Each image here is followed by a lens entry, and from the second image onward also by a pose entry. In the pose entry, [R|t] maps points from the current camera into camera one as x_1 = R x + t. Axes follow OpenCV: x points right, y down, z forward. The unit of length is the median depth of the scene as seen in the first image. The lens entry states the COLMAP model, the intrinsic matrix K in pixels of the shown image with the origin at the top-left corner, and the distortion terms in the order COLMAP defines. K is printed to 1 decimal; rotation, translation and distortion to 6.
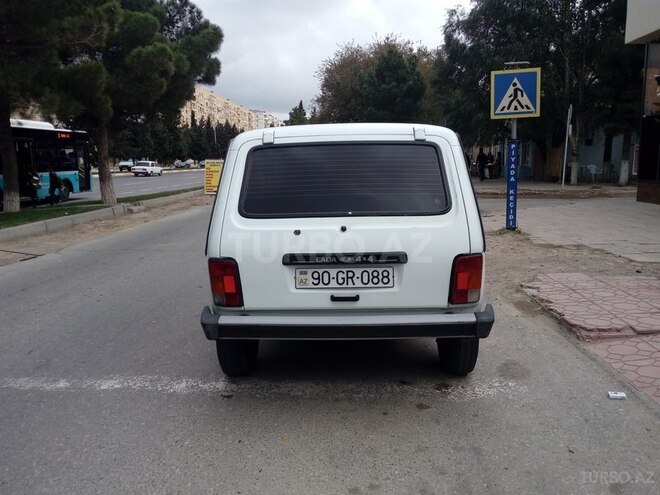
lens RADIAL K [[545.1, 0, 333.8], [0, 545.1, 247.0], [0, 0, 1]] dist [0.058074, -0.086905]
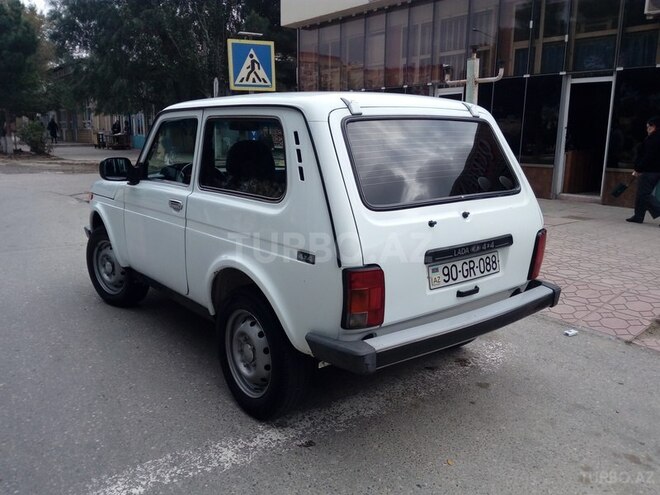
lens RADIAL K [[545.1, 0, 340.5], [0, 545.1, 251.5], [0, 0, 1]] dist [0.058074, -0.086905]
pose [[0.752463, -0.120280, 0.647559, -0.622562], [0.081157, 0.992623, 0.090069, -0.061740], [-0.653616, -0.015220, 0.756674, 0.388890]]
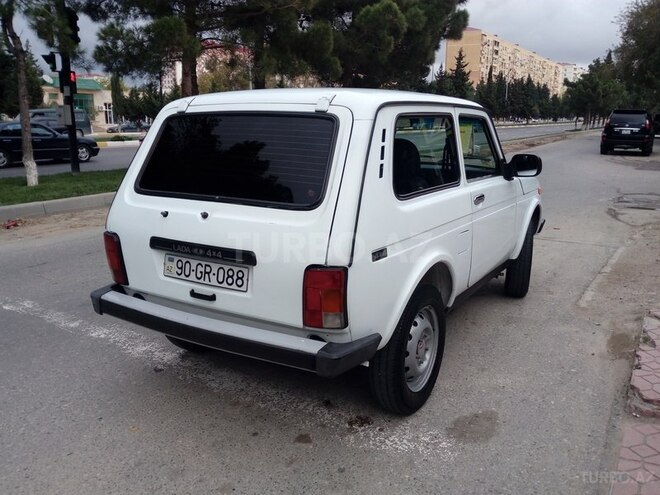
lens RADIAL K [[545.1, 0, 335.8], [0, 545.1, 247.3], [0, 0, 1]] dist [0.058074, -0.086905]
pose [[0.868362, 0.131956, -0.478054, 0.529417], [-0.095931, 0.990439, 0.099135, -0.076878], [0.486564, -0.040225, 0.872718, 0.296325]]
